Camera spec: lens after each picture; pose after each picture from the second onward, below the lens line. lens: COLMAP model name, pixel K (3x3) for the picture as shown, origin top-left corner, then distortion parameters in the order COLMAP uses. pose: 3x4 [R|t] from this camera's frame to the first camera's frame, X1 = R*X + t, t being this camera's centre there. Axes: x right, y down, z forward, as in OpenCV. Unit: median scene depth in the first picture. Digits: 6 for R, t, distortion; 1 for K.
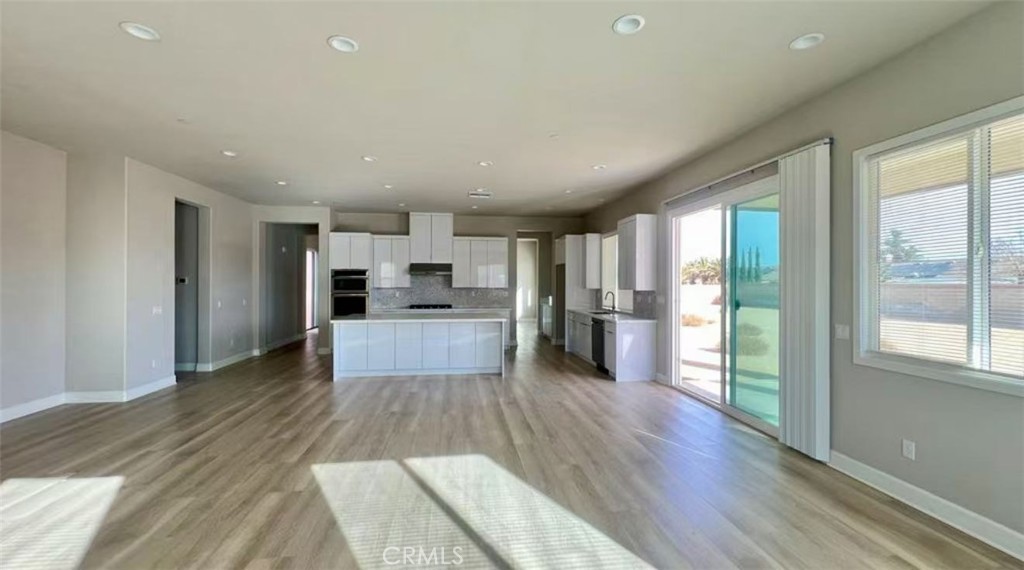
lens RADIAL K [[412.9, 0, 519.3], [0, 412.9, 282.1], [0, 0, 1]] dist [-0.000683, -0.000412]
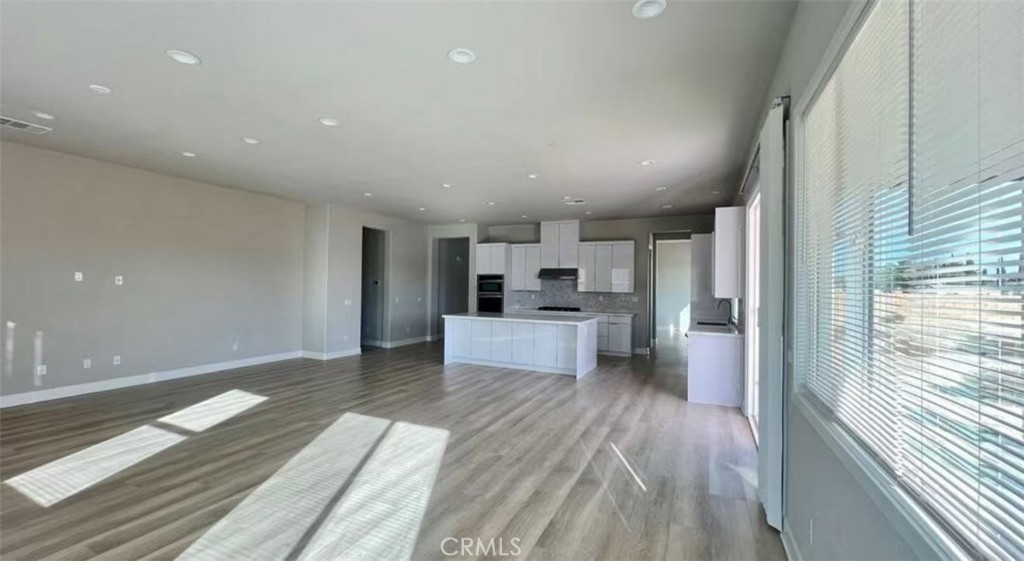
lens RADIAL K [[416.5, 0, 513.7], [0, 416.5, 282.5], [0, 0, 1]] dist [-0.000368, -0.000142]
pose [[0.835371, 0.005633, -0.549658, 0.306337], [-0.010906, 0.999921, -0.006328, -0.001109], [0.549579, 0.011281, 0.835366, 0.042815]]
